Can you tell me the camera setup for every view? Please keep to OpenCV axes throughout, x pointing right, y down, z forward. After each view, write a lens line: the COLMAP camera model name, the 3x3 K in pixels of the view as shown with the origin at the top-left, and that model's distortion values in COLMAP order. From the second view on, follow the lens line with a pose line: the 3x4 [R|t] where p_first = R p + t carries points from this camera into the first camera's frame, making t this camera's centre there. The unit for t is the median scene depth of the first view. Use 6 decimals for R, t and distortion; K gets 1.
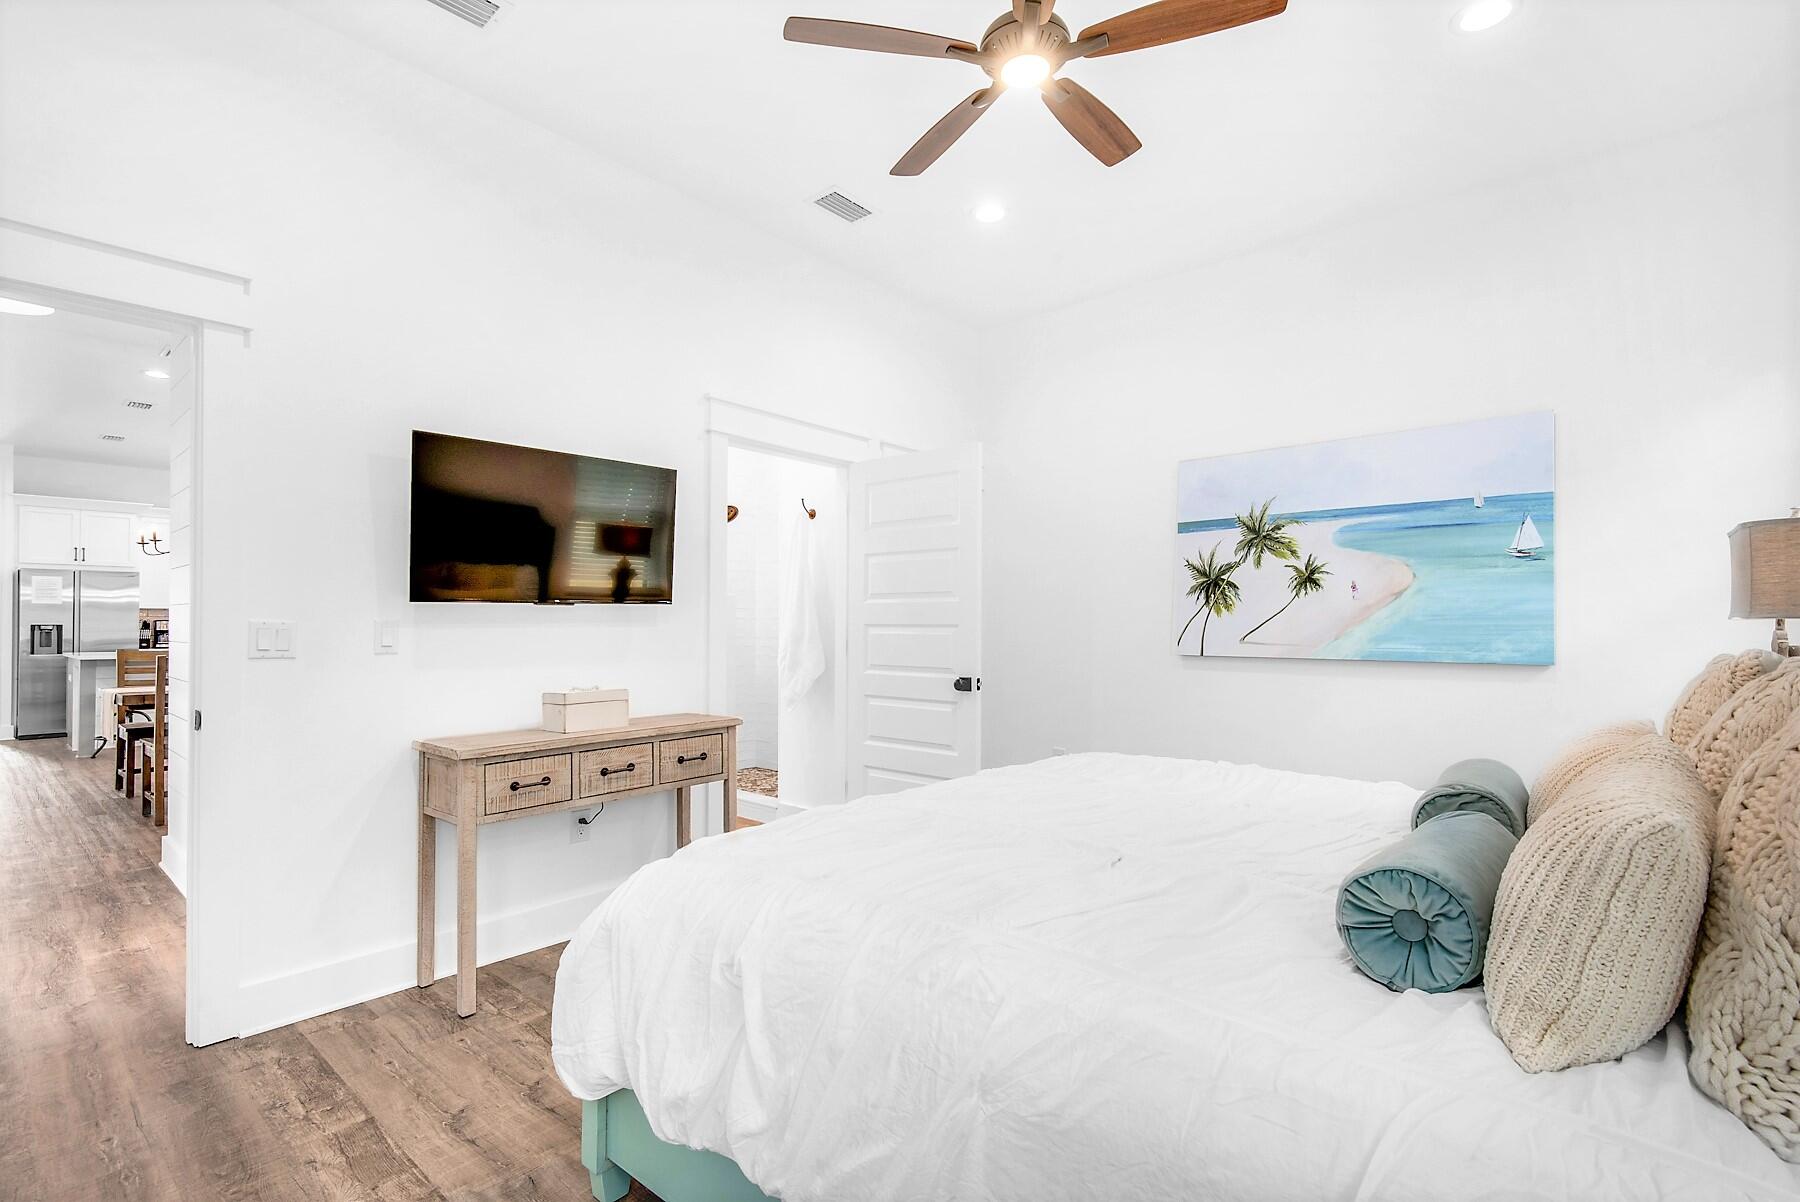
lens RADIAL K [[817.2, 0, 903.4], [0, 817.2, 612.3], [0, 0, 1]] dist [0.024123, 0.000293]
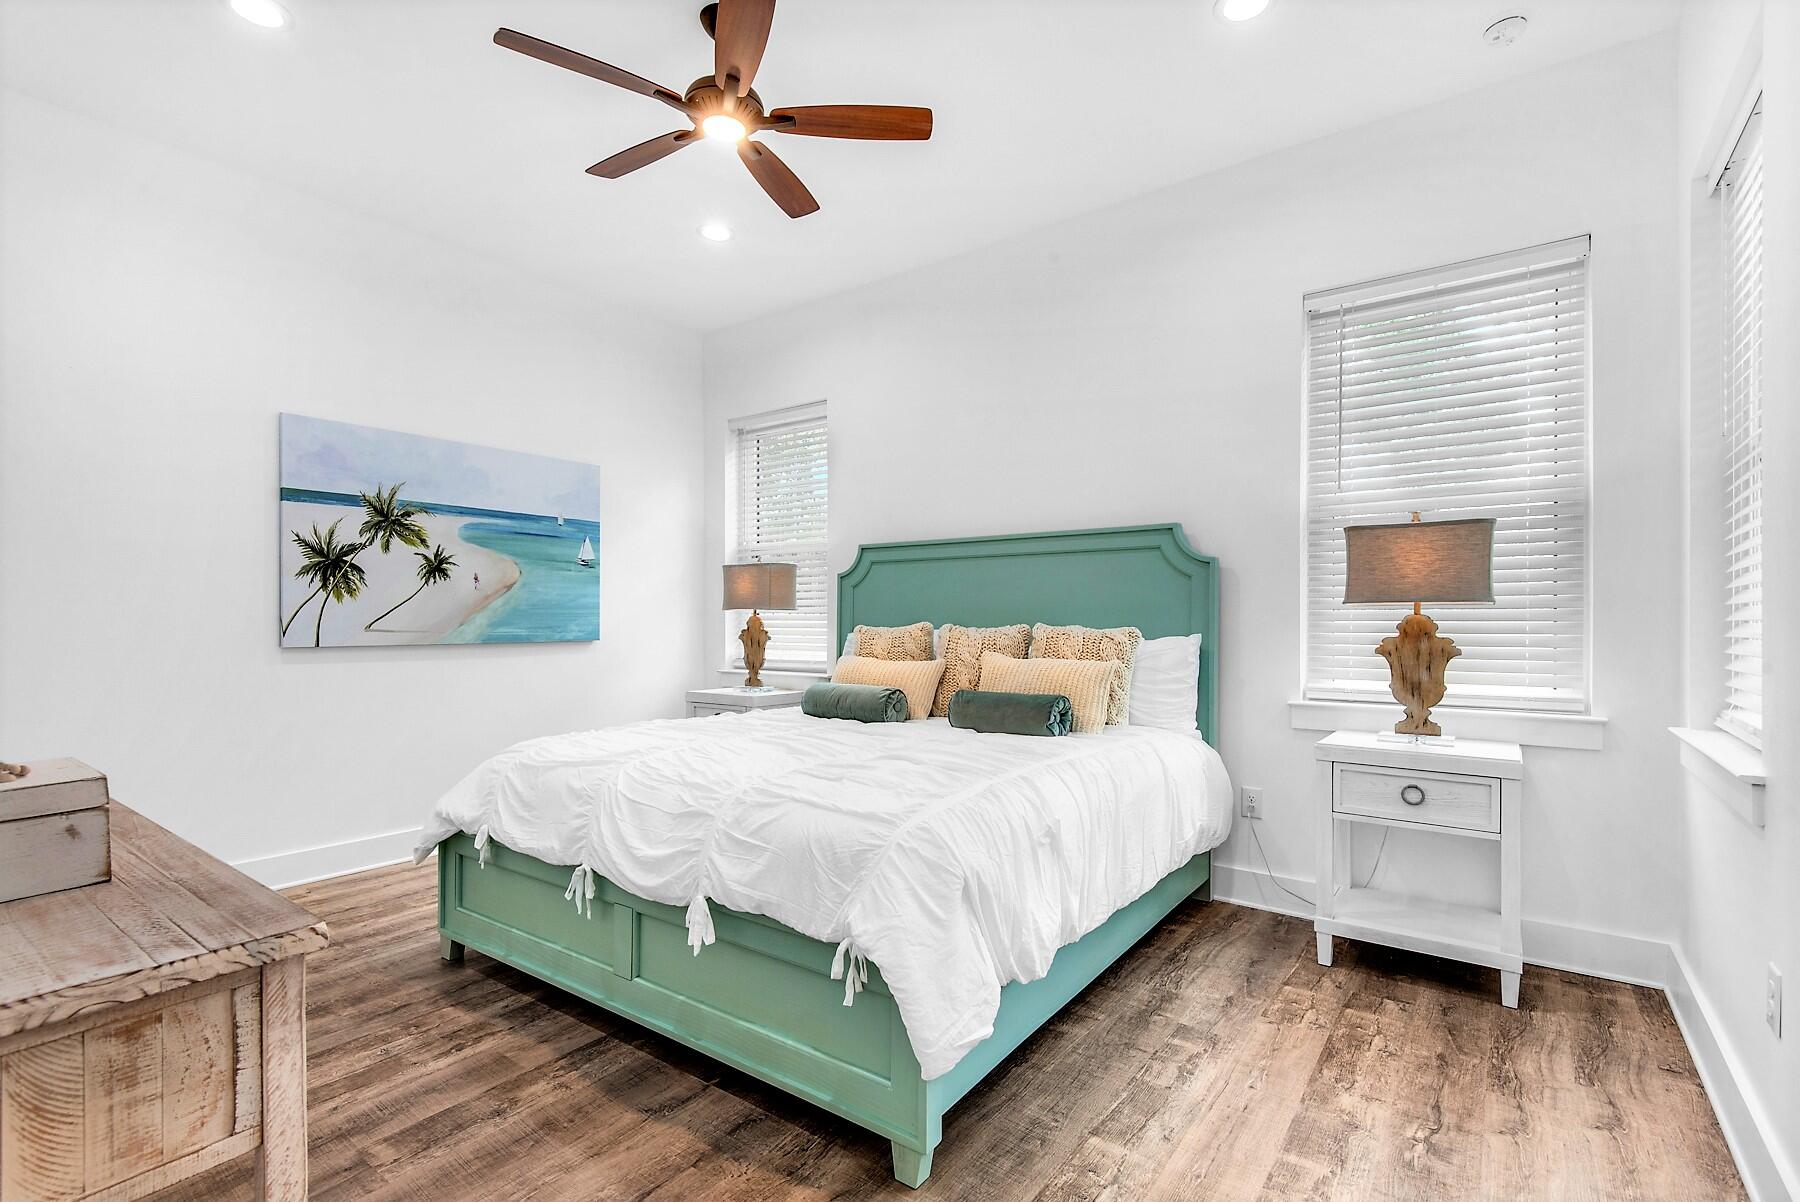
lens RADIAL K [[817.2, 0, 900.3], [0, 817.2, 610.7], [0, 0, 1]] dist [0.024123, 0.000293]
pose [[-0.087620, 0.004717, 0.996143, -0.594946], [-0.019560, 0.999788, -0.006454, 0.008587], [-0.995962, -0.020050, -0.087509, 0.495097]]
